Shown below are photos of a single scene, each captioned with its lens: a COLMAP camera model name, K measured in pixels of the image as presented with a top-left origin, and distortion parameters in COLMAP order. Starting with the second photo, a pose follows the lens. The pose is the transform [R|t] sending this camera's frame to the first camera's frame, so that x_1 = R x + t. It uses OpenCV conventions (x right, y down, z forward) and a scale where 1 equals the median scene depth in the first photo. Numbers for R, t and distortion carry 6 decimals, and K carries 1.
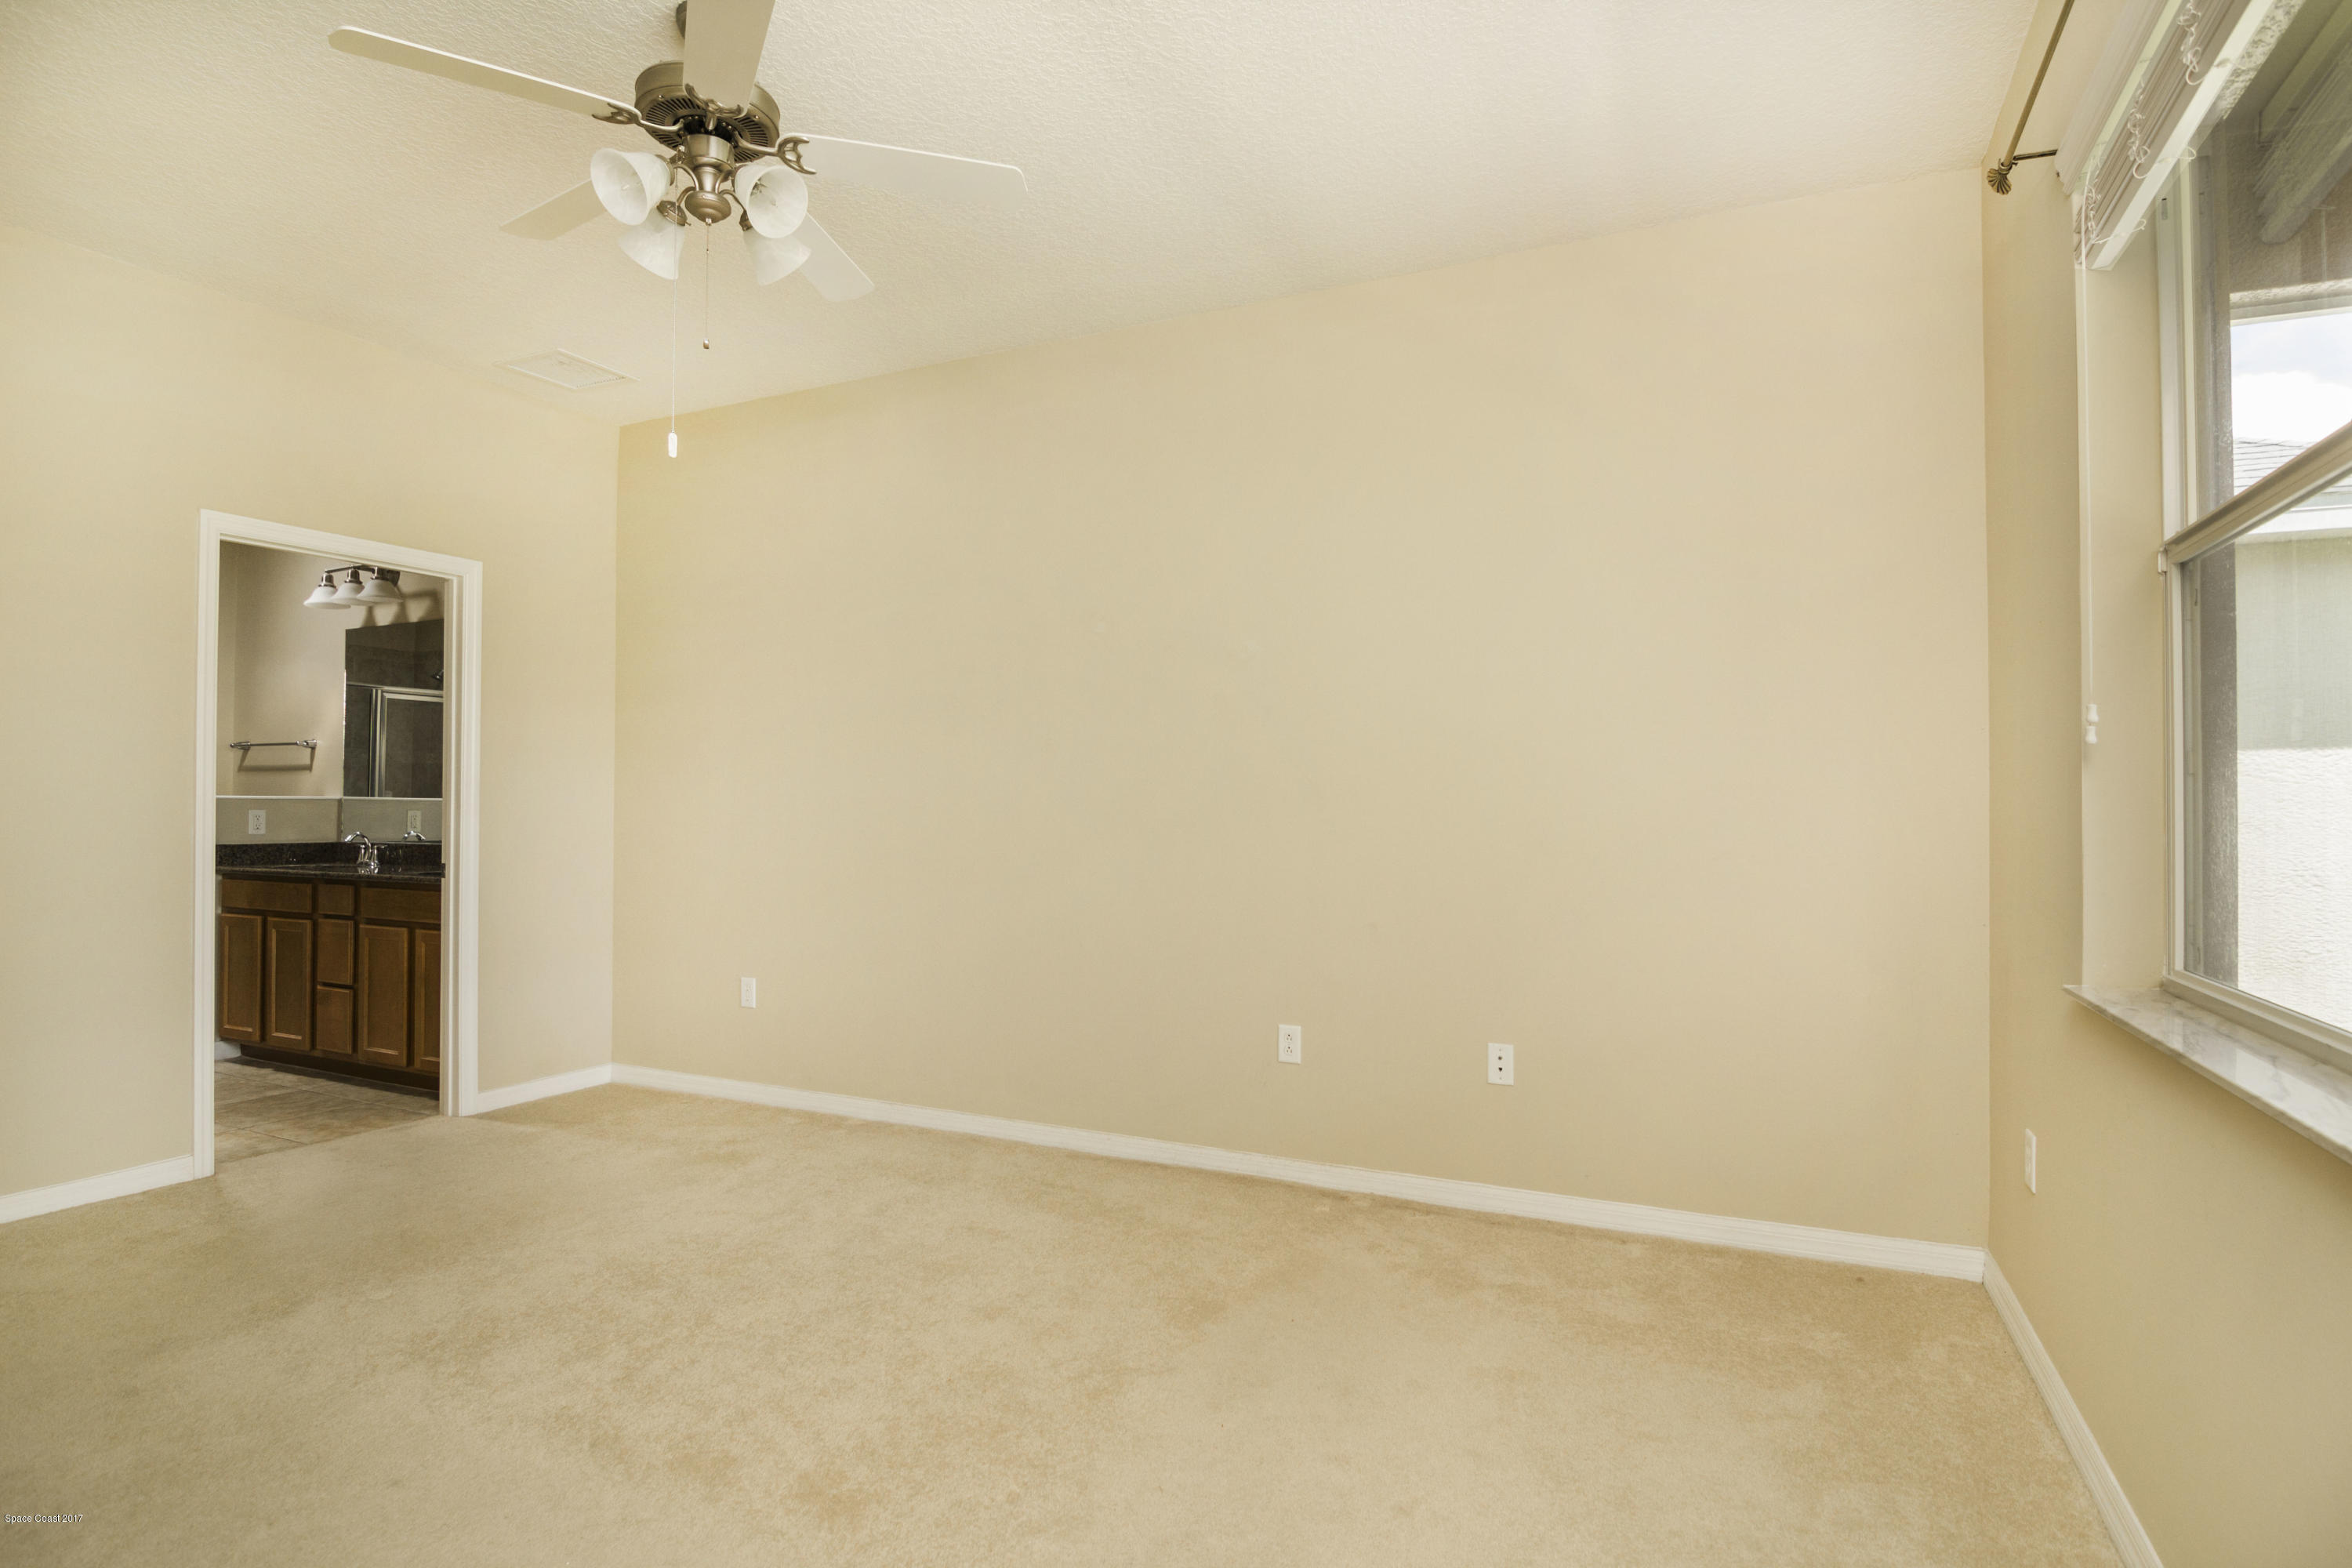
lens RADIAL K [[1204.9, 0, 1170.0], [0, 1204.9, 787.5], [0, 0, 1]] dist [-0.005230, -0.001696]
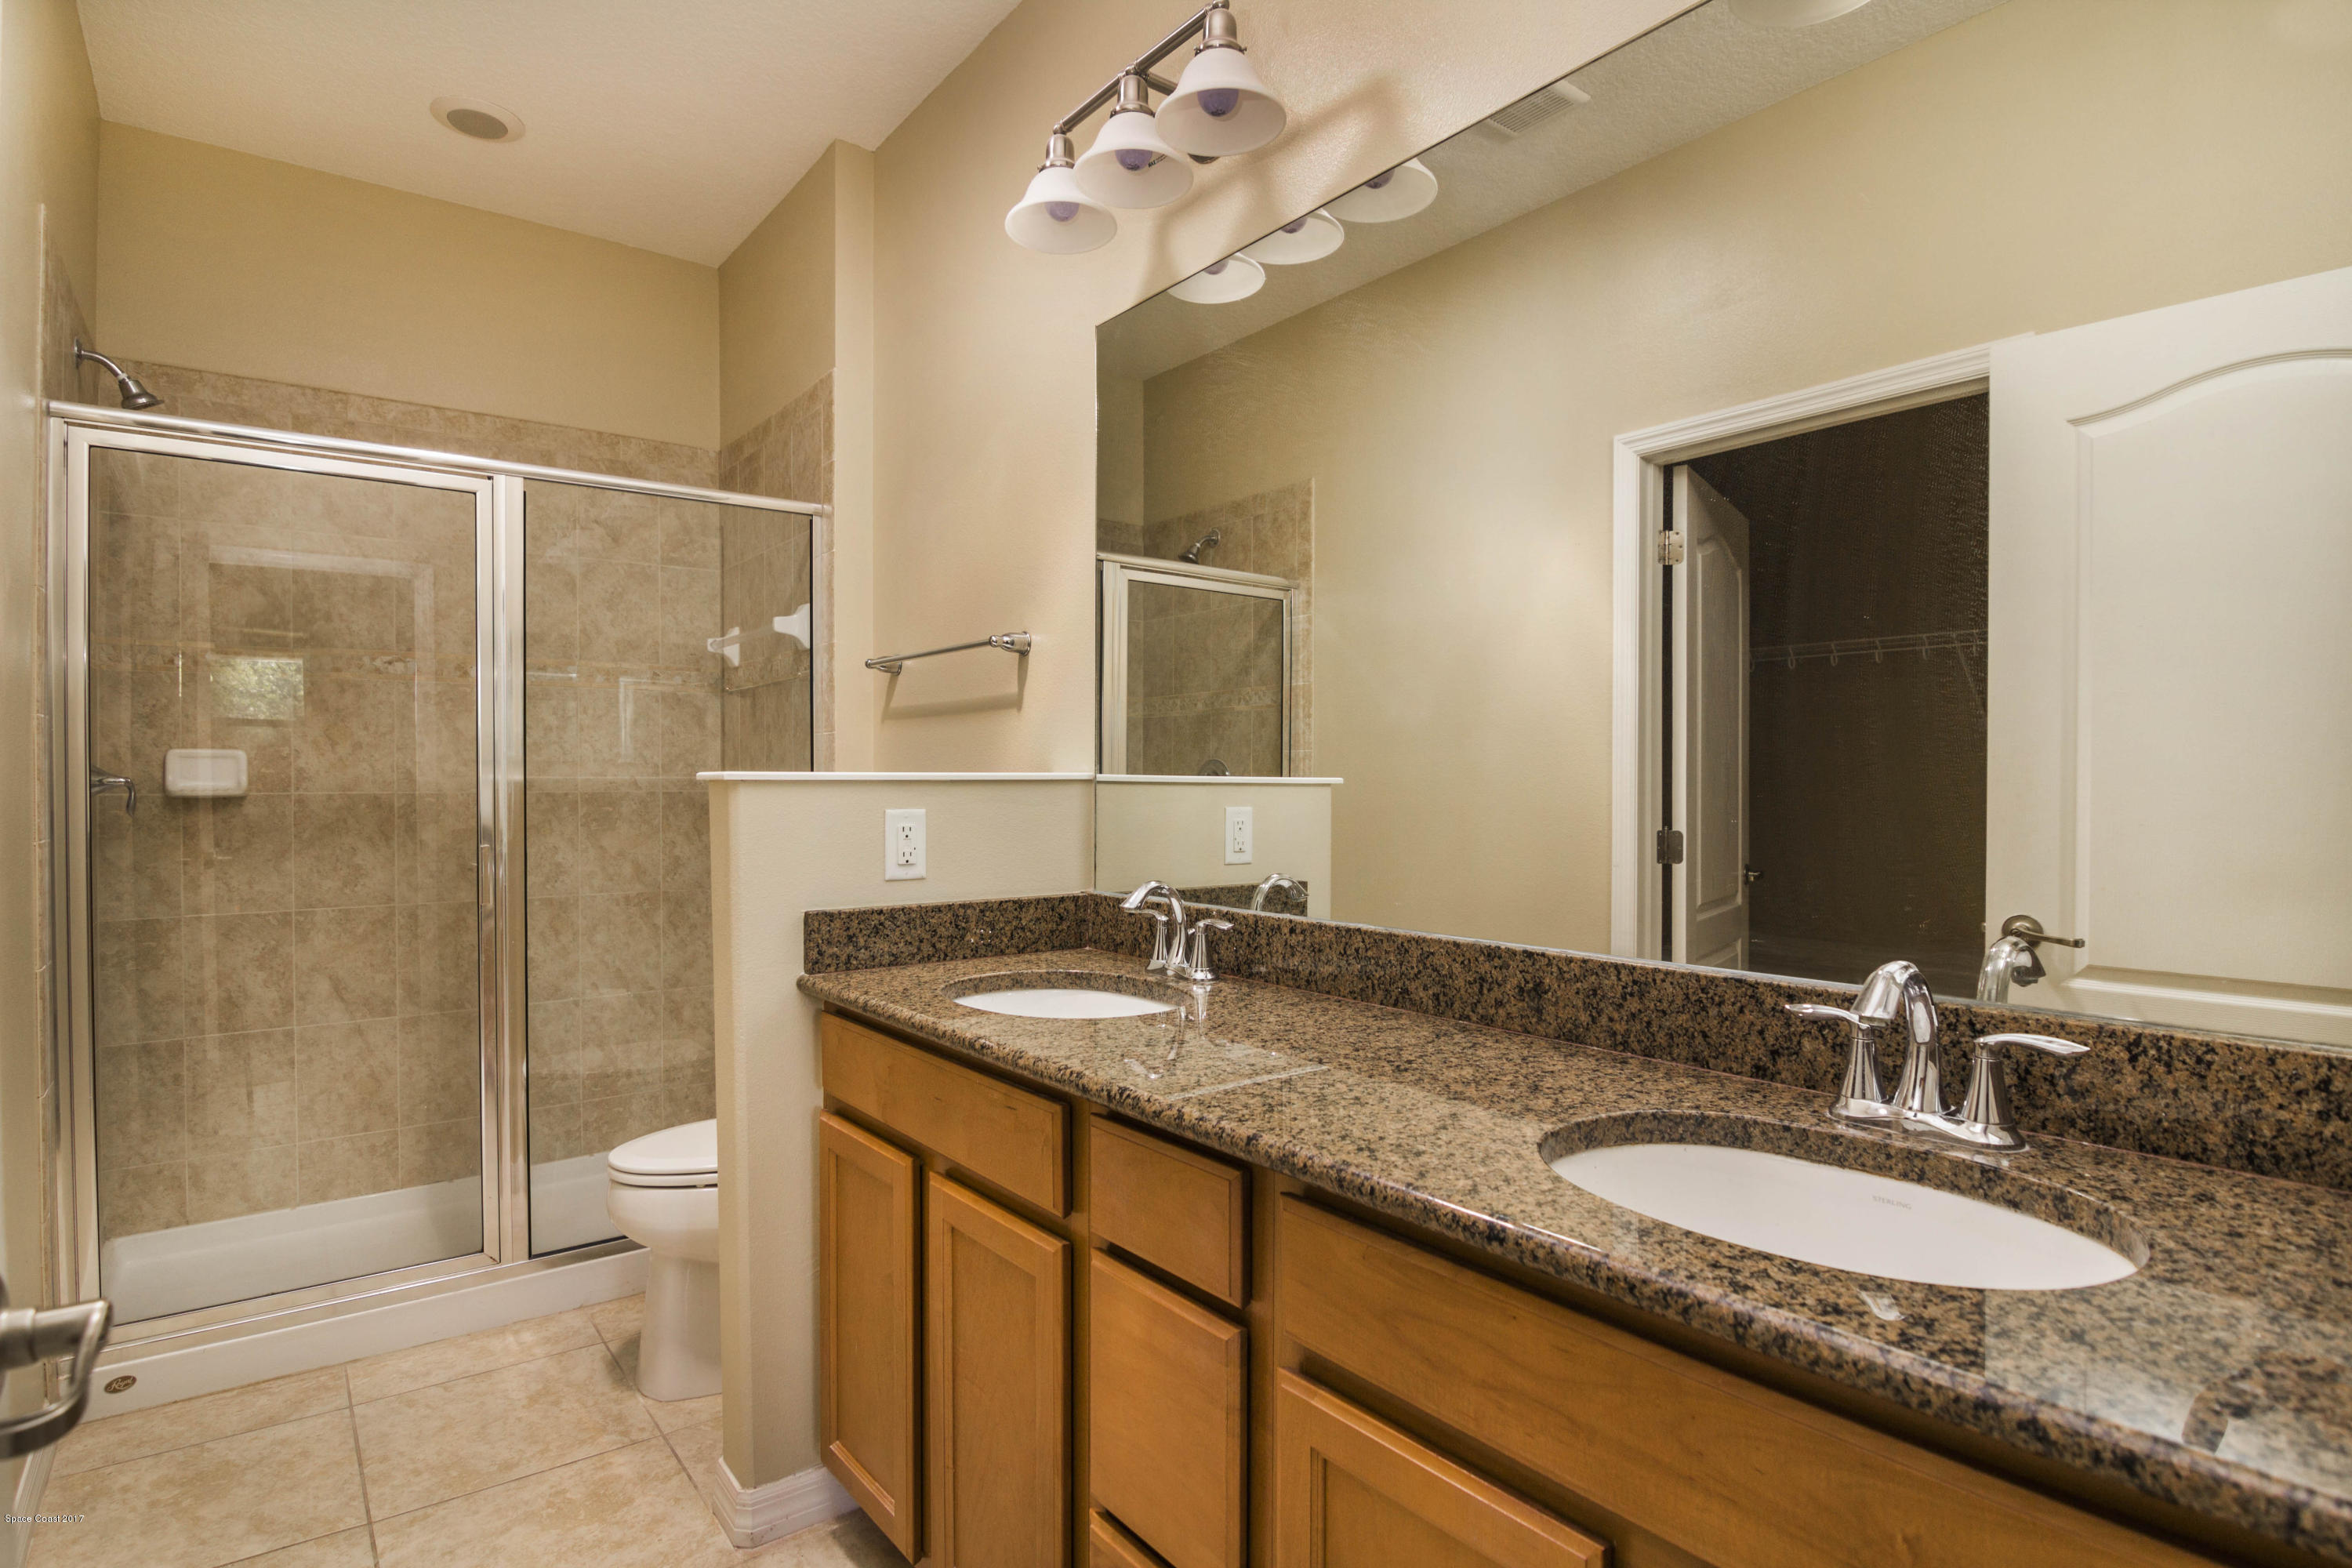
lens RADIAL K [[1204.9, 0, 1177.4], [0, 1204.9, 785.2], [0, 0, 1]] dist [-0.005230, -0.001696]
pose [[0.898032, 0.001804, -0.439927, -0.527264], [0.006688, 0.999820, 0.017753, 0.005571], [0.439880, -0.018885, 0.897858, 0.710123]]
